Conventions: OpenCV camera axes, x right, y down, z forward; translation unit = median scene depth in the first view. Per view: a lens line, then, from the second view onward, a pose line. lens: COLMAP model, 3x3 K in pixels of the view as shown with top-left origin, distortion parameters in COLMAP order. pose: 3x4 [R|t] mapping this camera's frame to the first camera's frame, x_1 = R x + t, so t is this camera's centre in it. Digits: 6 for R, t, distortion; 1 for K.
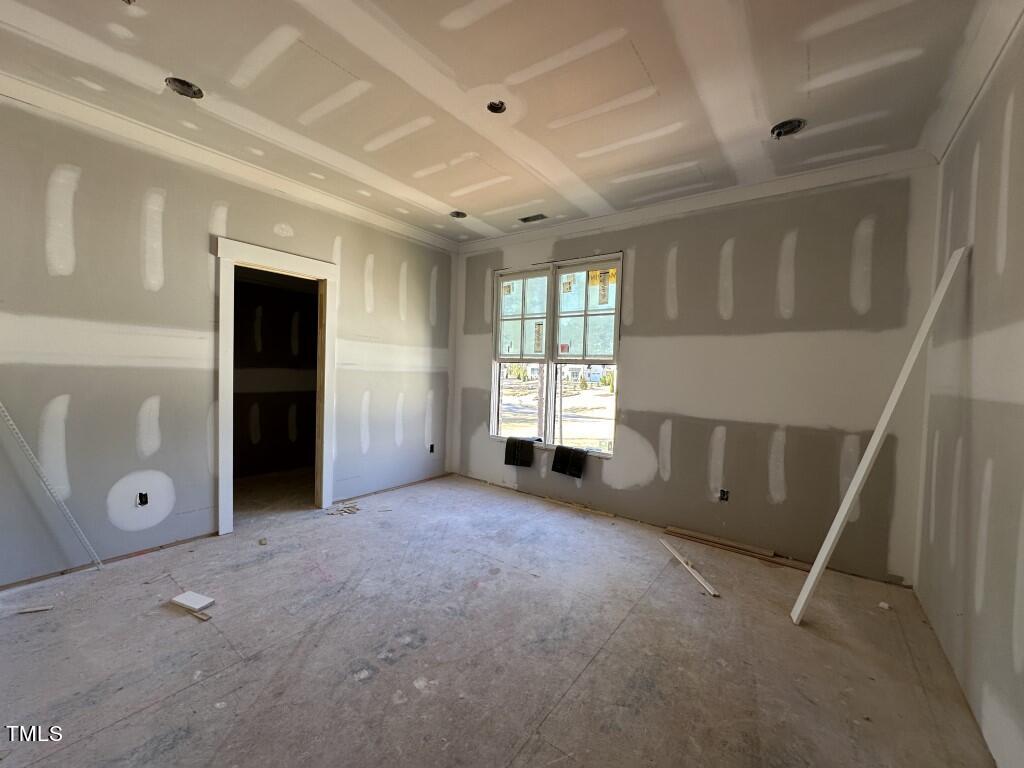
lens RADIAL K [[406.4, 0, 509.5], [0, 406.4, 382.9], [0, 0, 1]] dist [-0.004012, 0.000123]
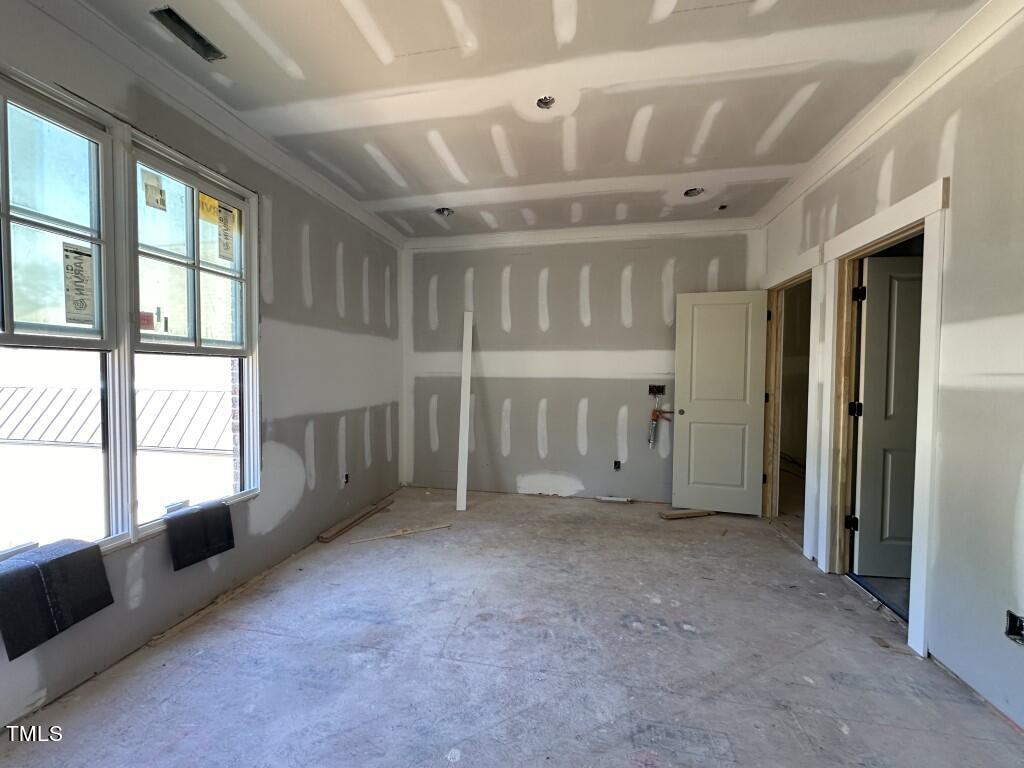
lens RADIAL K [[406.4, 0, 511.3], [0, 406.4, 382.7], [0, 0, 1]] dist [-0.004012, 0.000123]
pose [[-0.434705, -0.060154, 0.898562, -0.687899], [0.007606, 0.997486, 0.070456, -0.060515], [-0.900541, 0.037462, -0.433154, 1.150852]]
